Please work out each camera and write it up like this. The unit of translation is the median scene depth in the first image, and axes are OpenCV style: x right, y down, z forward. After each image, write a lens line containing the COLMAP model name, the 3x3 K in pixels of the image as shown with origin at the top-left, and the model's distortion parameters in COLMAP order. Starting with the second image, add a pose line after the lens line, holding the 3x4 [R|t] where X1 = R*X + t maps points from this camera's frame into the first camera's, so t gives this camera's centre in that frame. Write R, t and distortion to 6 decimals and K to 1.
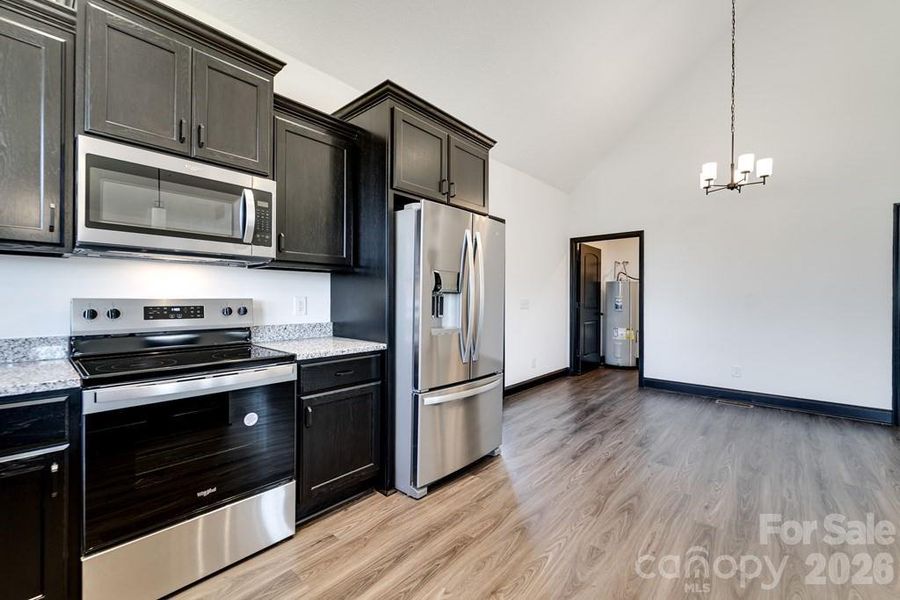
lens RADIAL K [[373.0, 0, 448.2], [0, 373.0, 297.6], [0, 0, 1]] dist [0.006187, -0.000882]
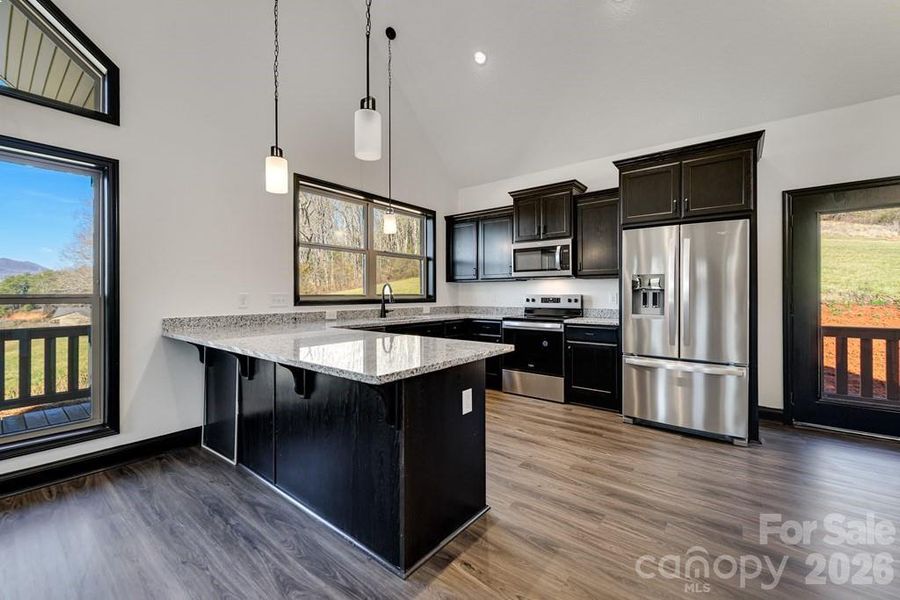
lens RADIAL K [[373.0, 0, 453.2], [0, 373.0, 295.8], [0, 0, 1]] dist [0.006187, -0.000882]
pose [[0.047296, -0.002527, -0.998878, 1.708016], [0.005310, 0.999983, -0.002278, 0.013136], [0.998867, -0.005196, 0.047309, 0.256352]]
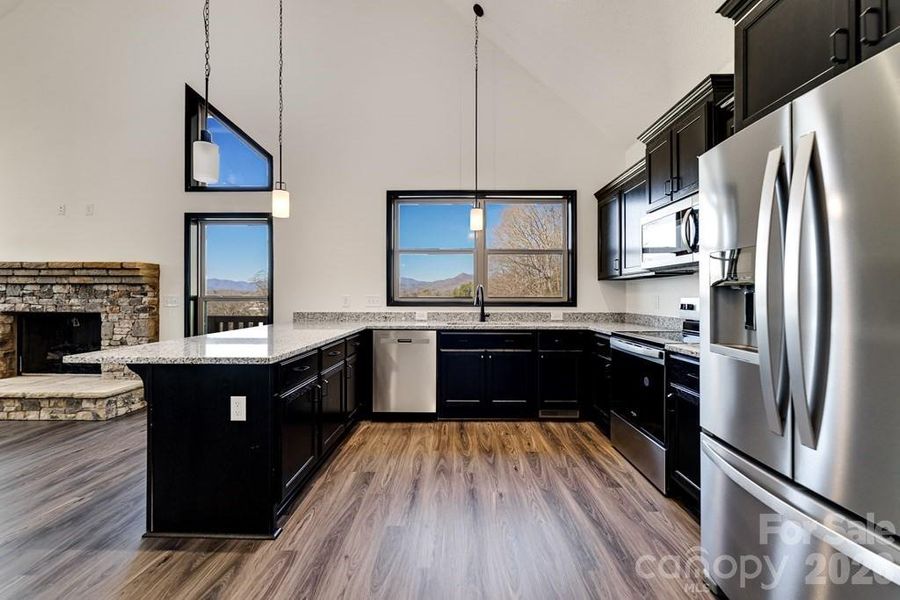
lens RADIAL K [[373.0, 0, 443.0], [0, 373.0, 296.1], [0, 0, 1]] dist [0.006187, -0.000882]
pose [[-0.773511, -0.007743, -0.633735, 0.884565], [-0.003890, 0.999965, -0.007469, 0.011298], [0.633770, -0.003312, -0.773514, 1.458481]]
